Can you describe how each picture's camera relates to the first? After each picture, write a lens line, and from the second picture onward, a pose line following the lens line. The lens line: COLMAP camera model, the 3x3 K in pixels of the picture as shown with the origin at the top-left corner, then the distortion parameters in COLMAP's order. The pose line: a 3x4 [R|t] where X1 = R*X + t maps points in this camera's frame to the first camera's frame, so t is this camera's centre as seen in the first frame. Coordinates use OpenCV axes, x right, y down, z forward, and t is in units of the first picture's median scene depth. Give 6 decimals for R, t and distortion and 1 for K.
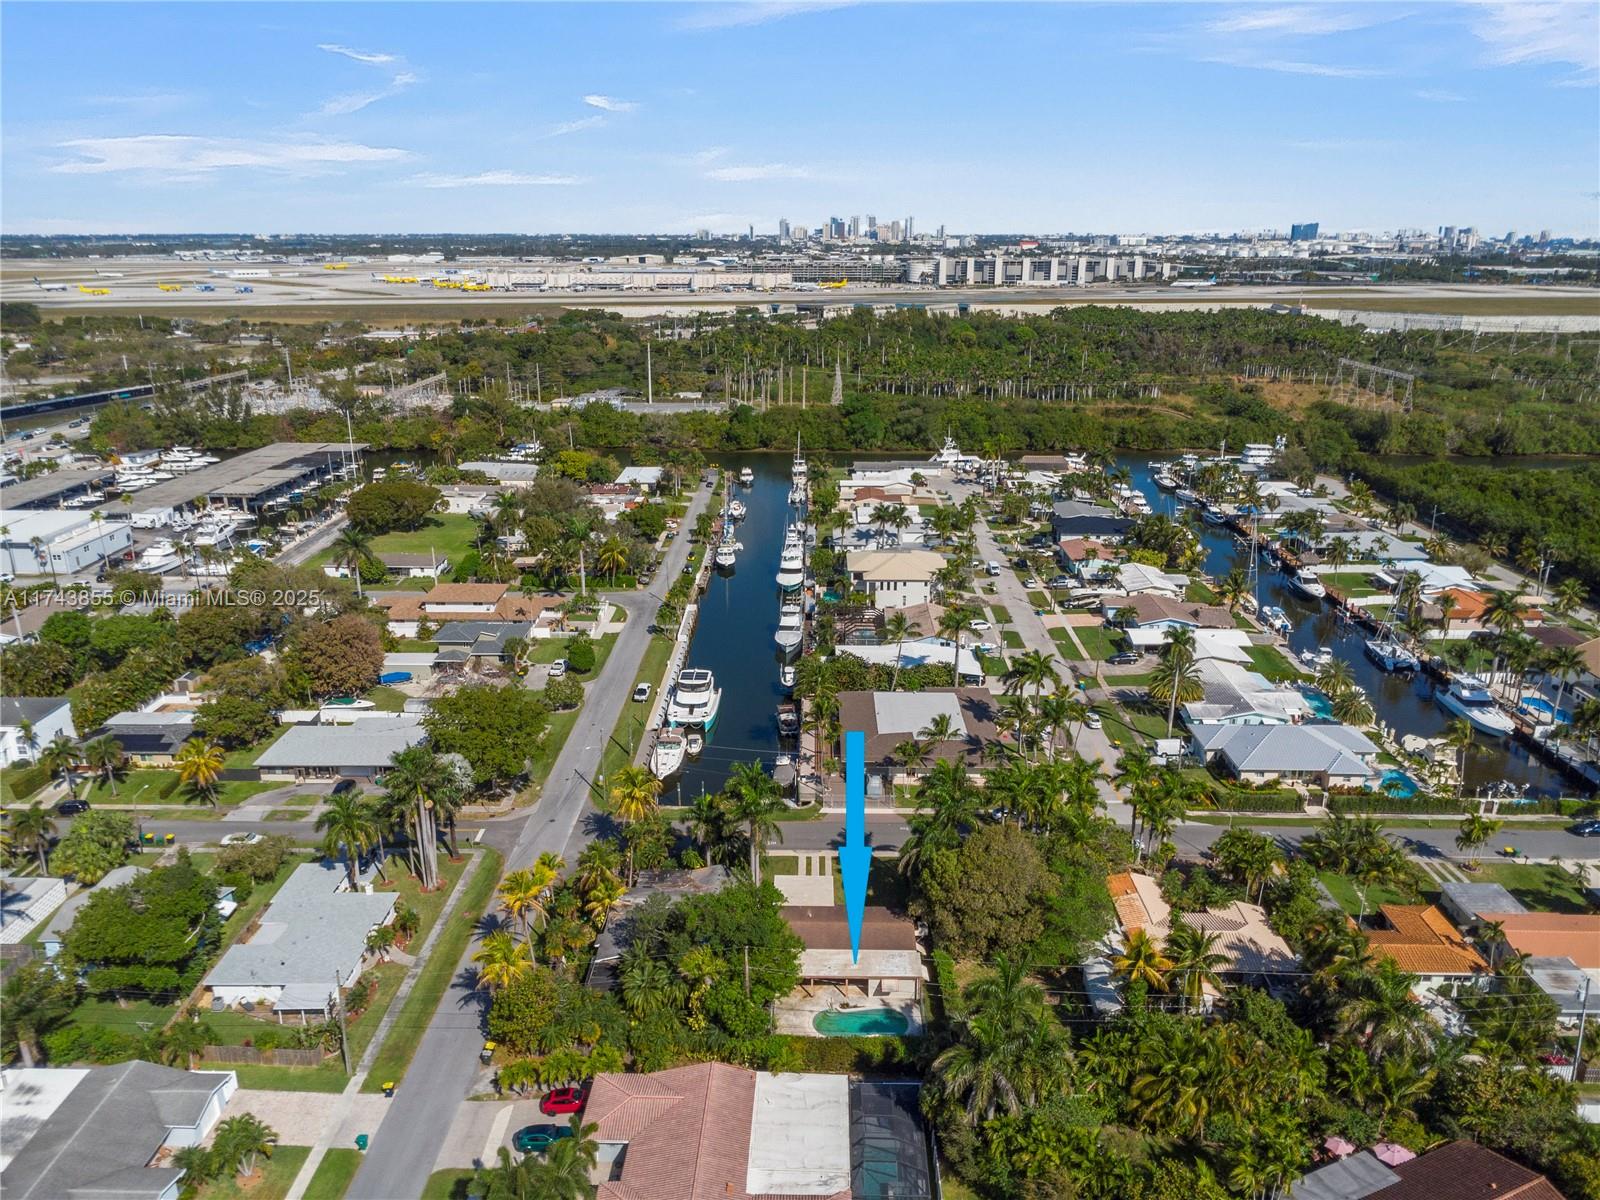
lens RADIAL K [[1159.6, 0, 798.0], [0, 1159.6, 595.4], [0, 0, 1]] dist [0.016215, -0.016373]
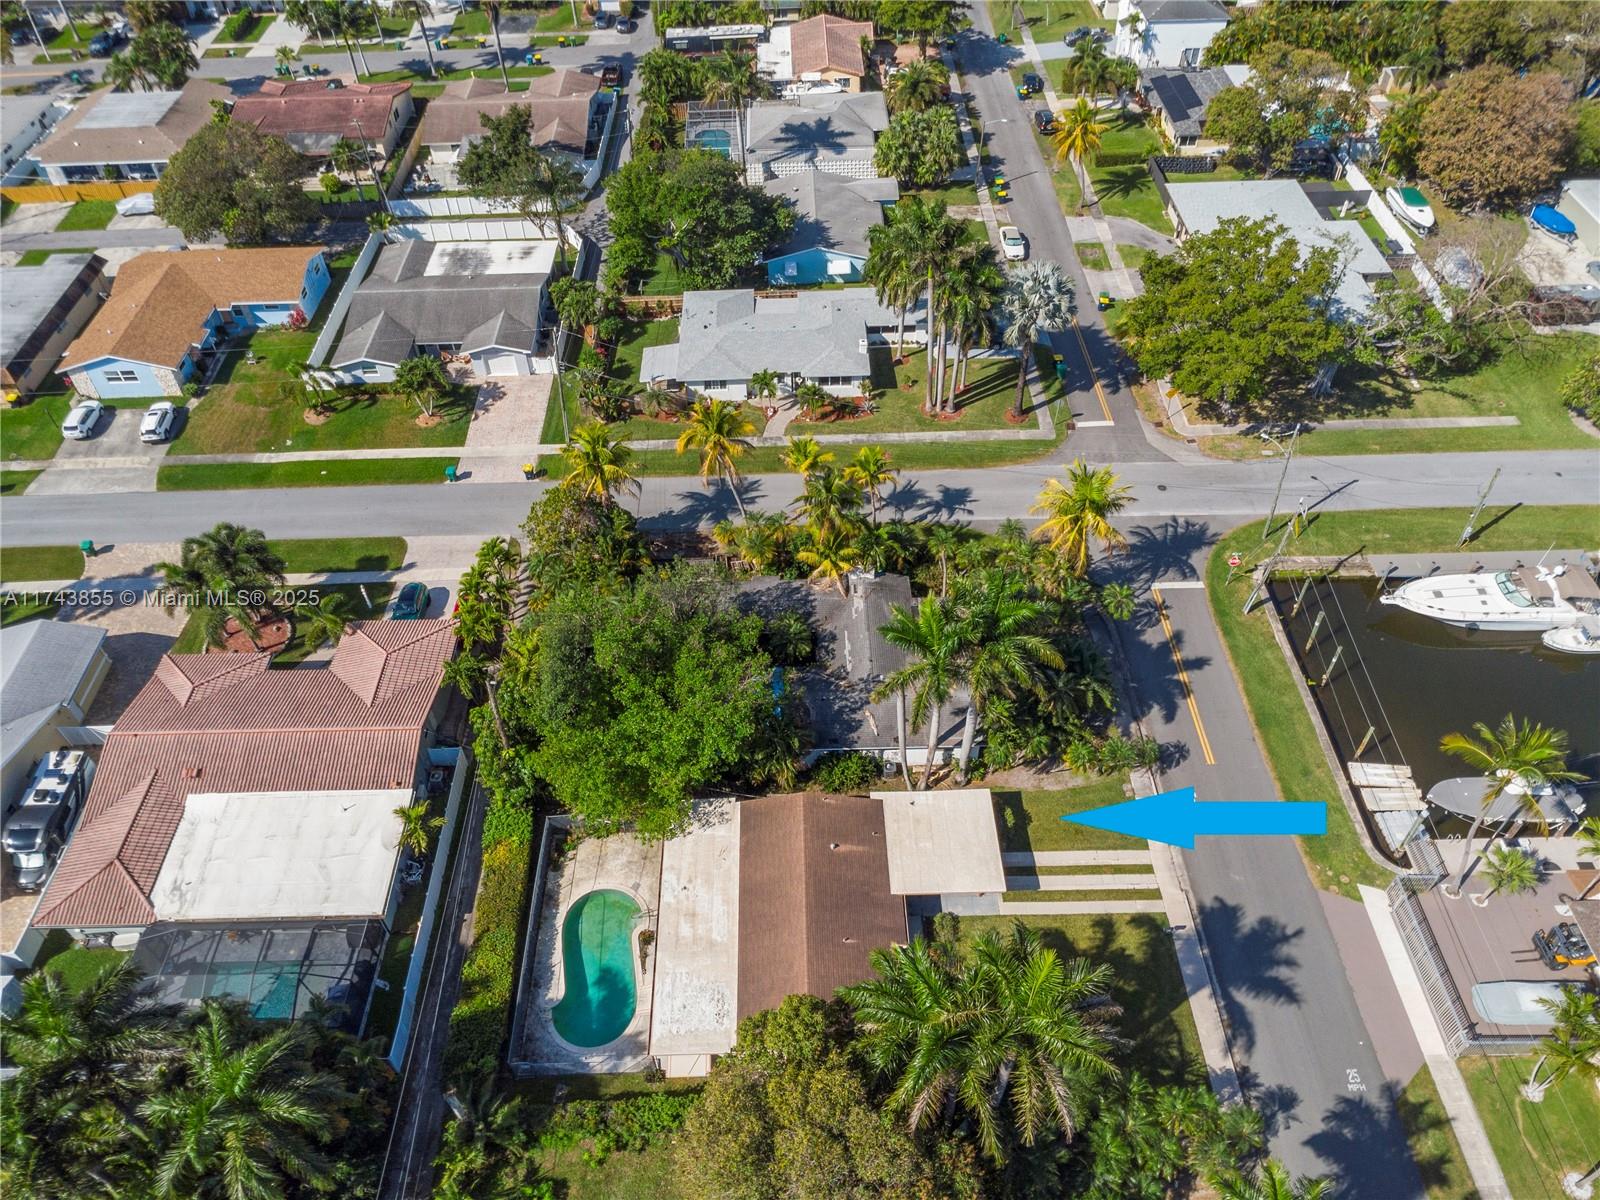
lens RADIAL K [[1159.6, 0, 798.0], [0, 1159.6, 595.4], [0, 0, 1]] dist [0.016215, -0.016373]
pose [[0.033213, 0.718654, -0.694574, 0.160784], [-0.277765, 0.674216, 0.684309, -0.084464], [0.960075, 0.170201, 0.222010, 0.469250]]
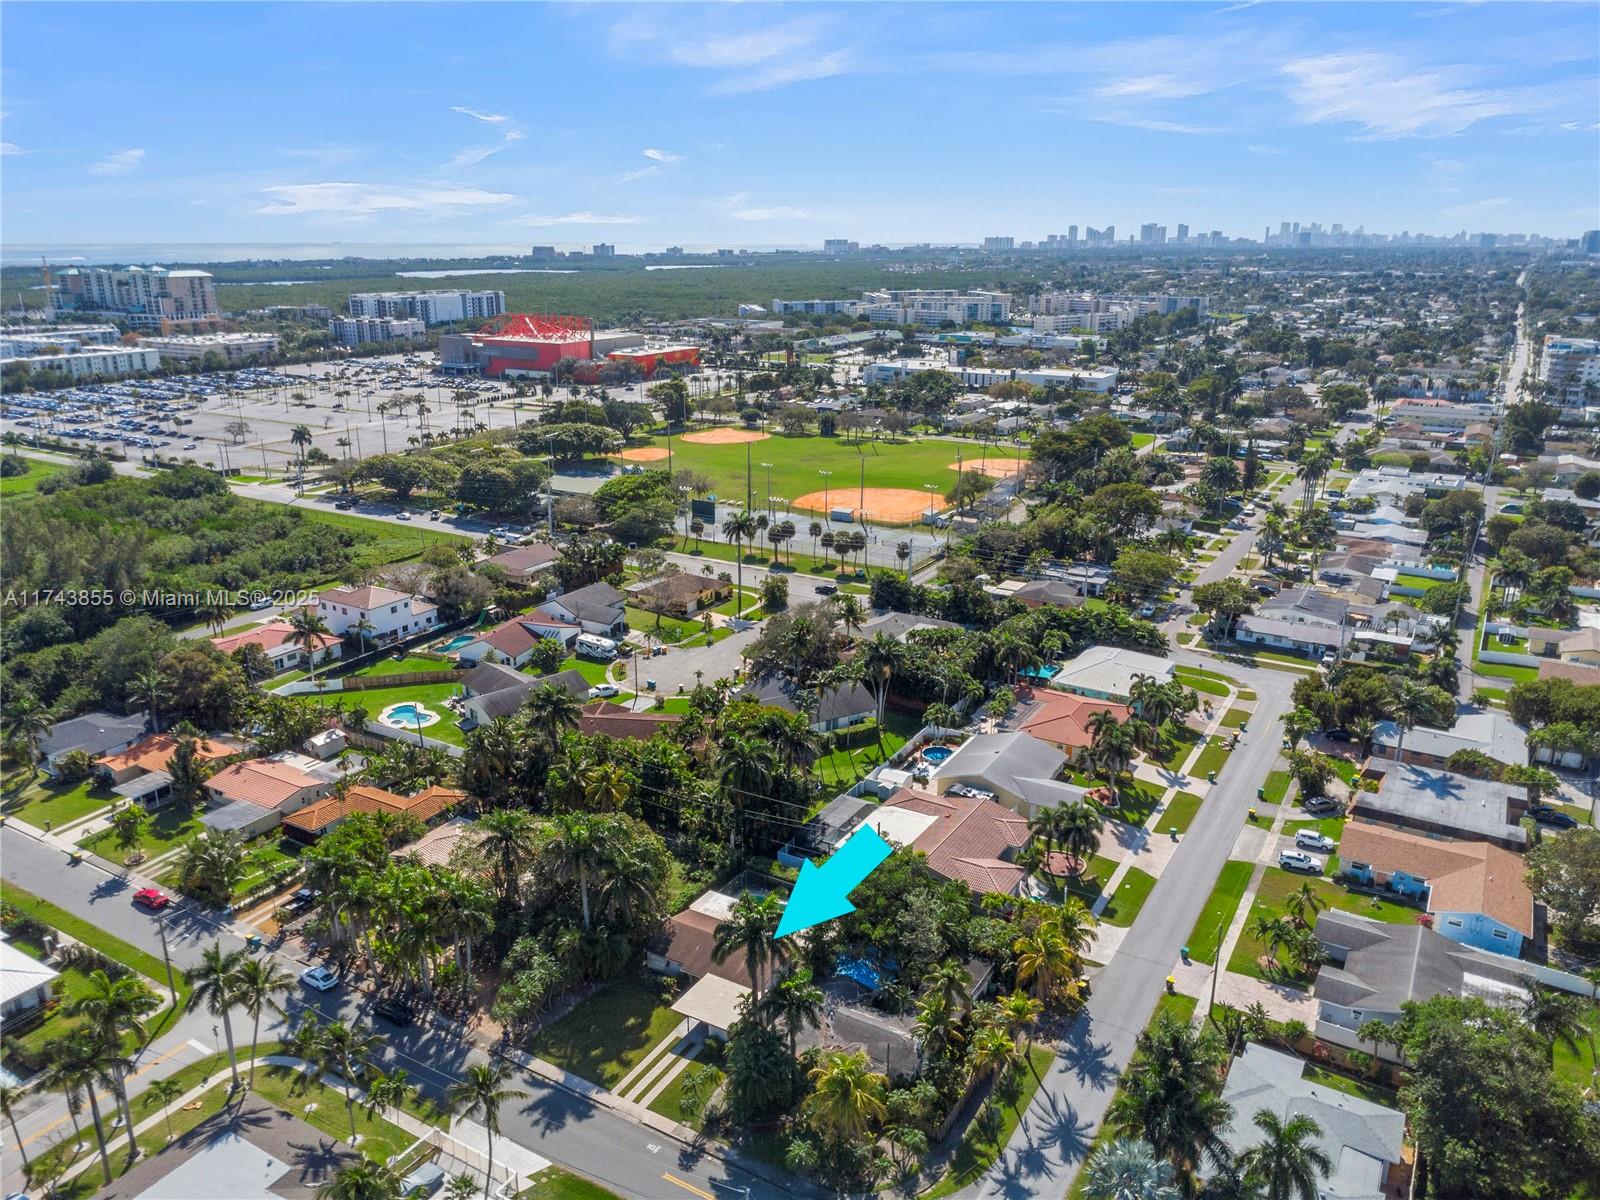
lens RADIAL K [[1159.6, 0, 798.0], [0, 1159.6, 595.4], [0, 0, 1]] dist [0.016215, -0.016373]
pose [[-0.867773, -0.151317, 0.473363, -0.239541], [0.146341, 0.832475, 0.534387, -0.263047], [-0.474925, 0.532999, -0.700256, 0.822118]]
